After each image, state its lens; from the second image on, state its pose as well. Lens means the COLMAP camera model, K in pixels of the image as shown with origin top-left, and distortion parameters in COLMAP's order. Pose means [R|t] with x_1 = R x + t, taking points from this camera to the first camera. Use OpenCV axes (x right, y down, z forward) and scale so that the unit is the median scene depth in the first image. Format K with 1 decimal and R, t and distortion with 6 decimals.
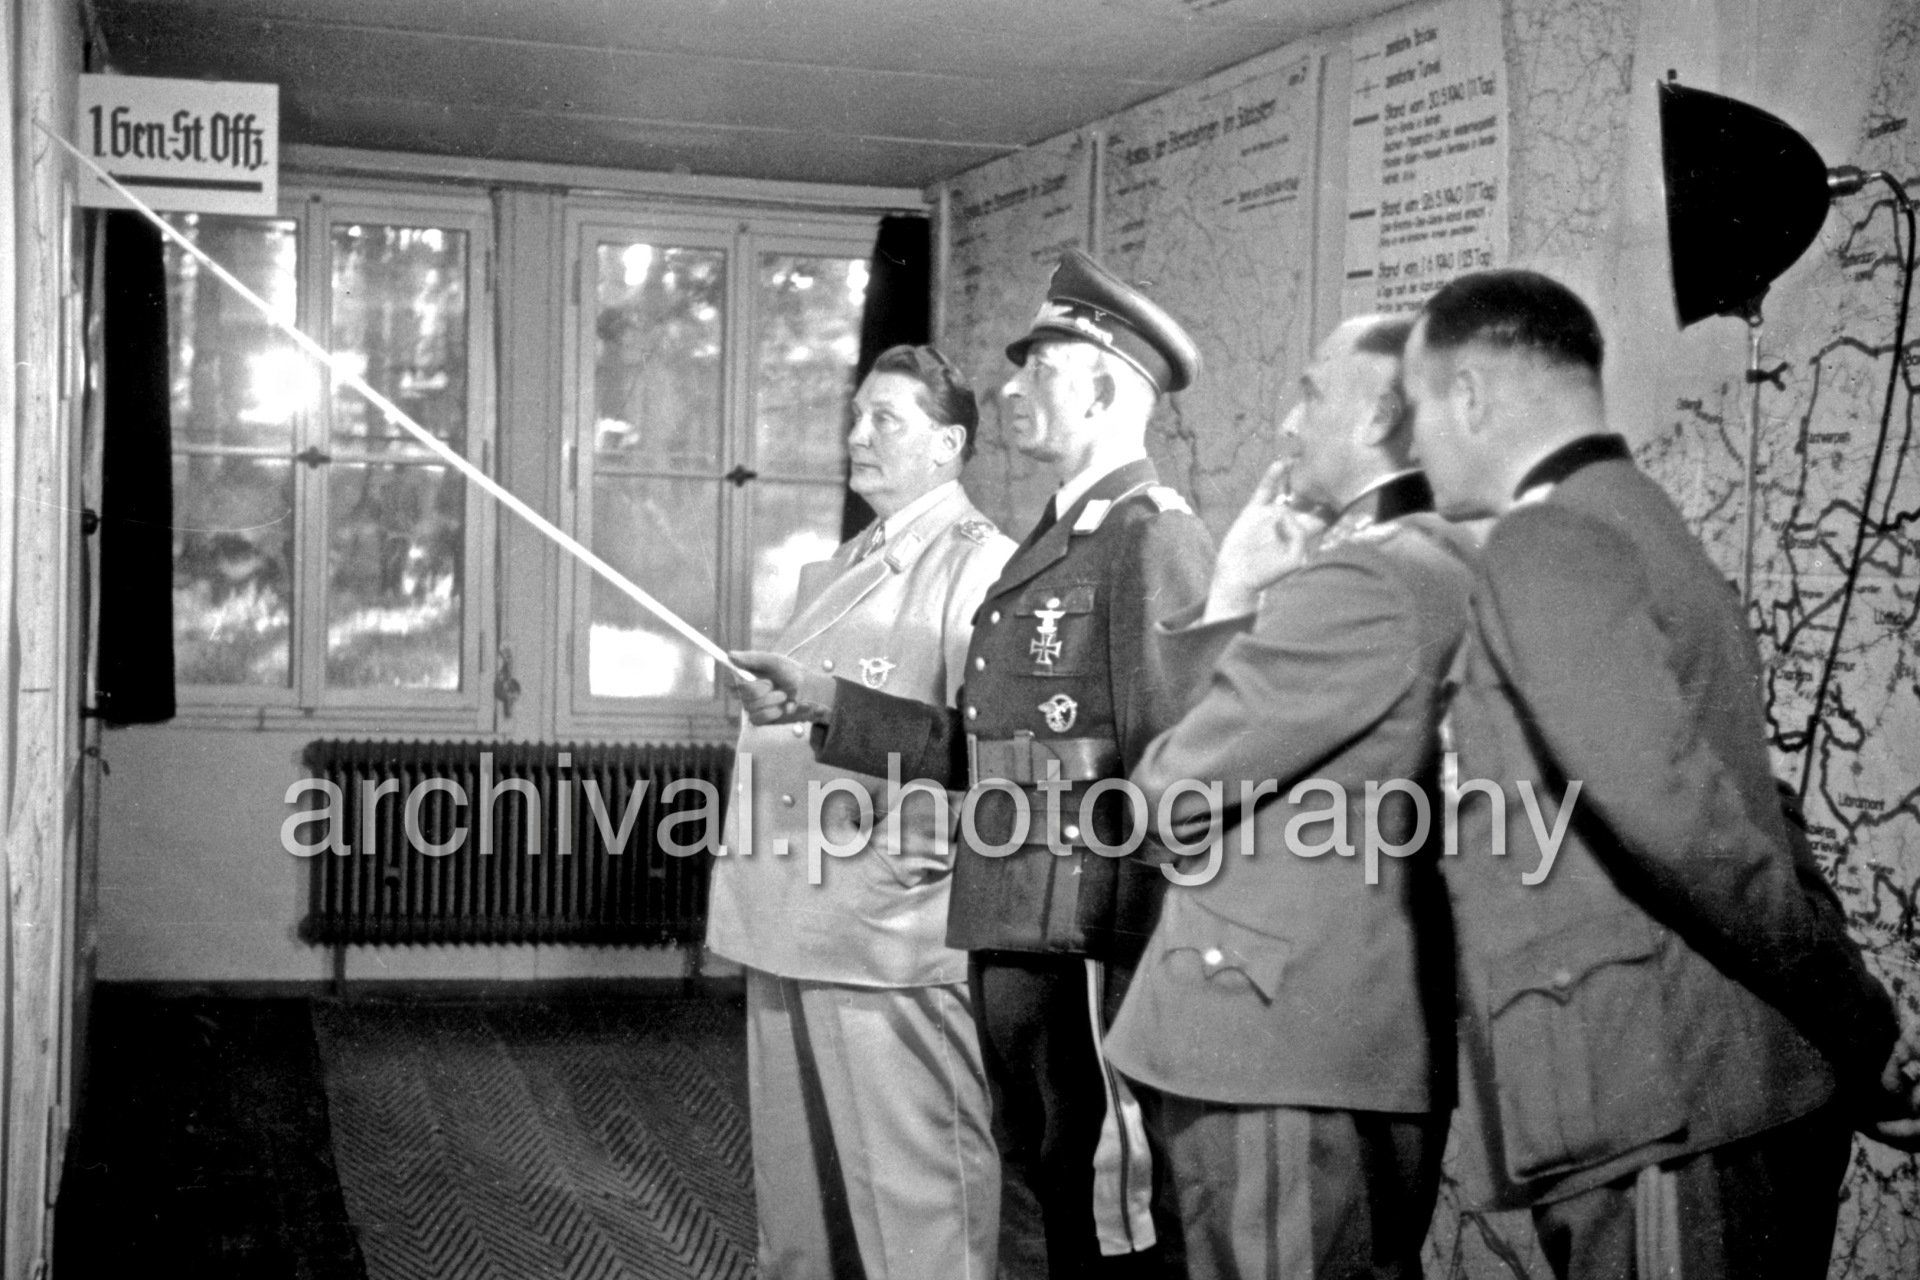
lens RADIAL K [[1886.9, 0, 960.0], [0, 1886.9, 640.0], [0, 0, 1]] dist [0.042169, -0.015819]
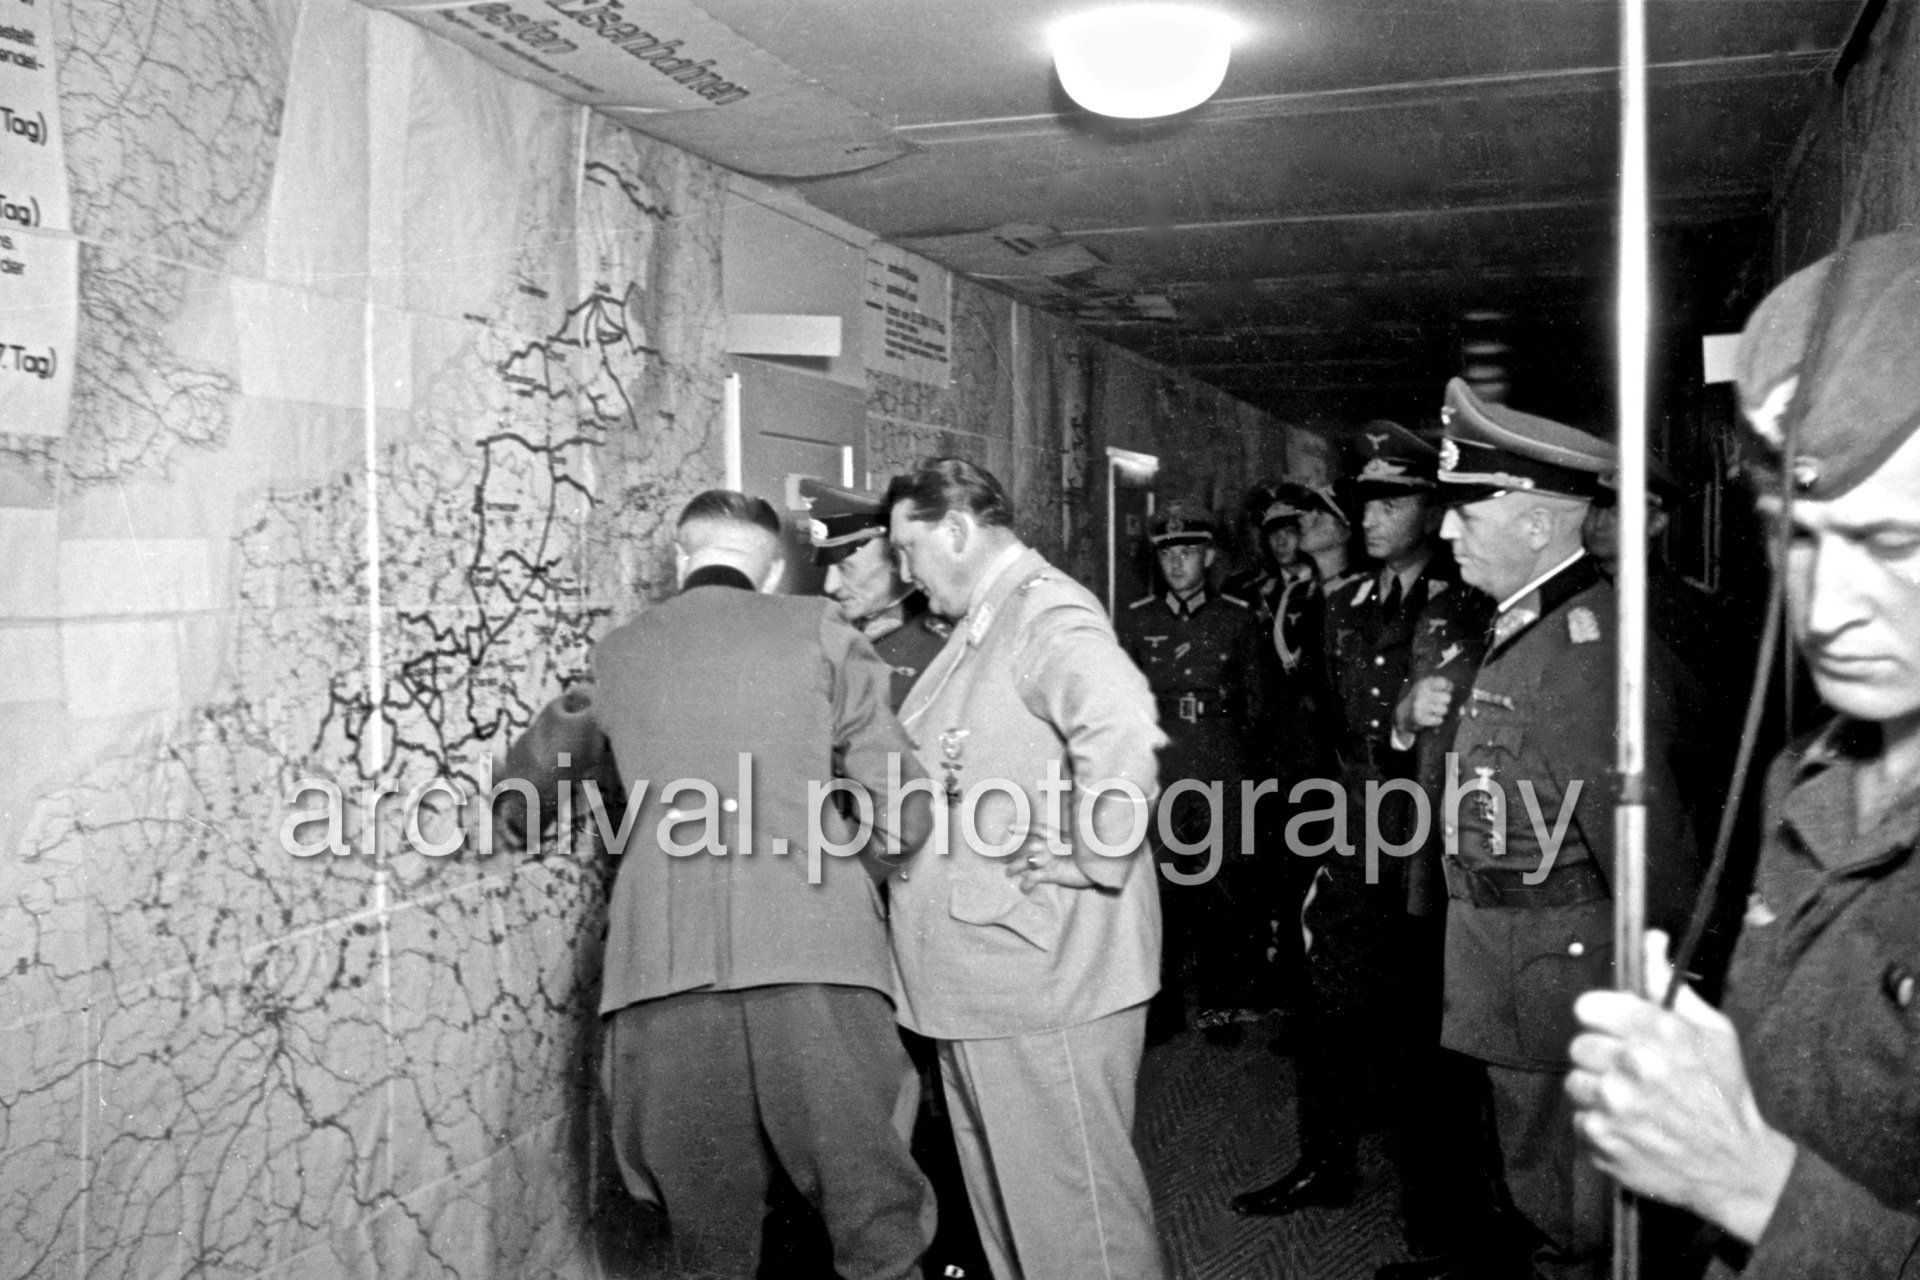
lens RADIAL K [[2917.6, 0, 960.0], [0, 2917.6, 640.0], [0, 0, 1]] dist [-0.020856, 0.022447]
pose [[-0.807383, -0.048264, 0.588051, -1.028647], [0.003744, 0.996210, 0.086905, -0.186565], [-0.590016, 0.072367, -0.804142, 2.455026]]
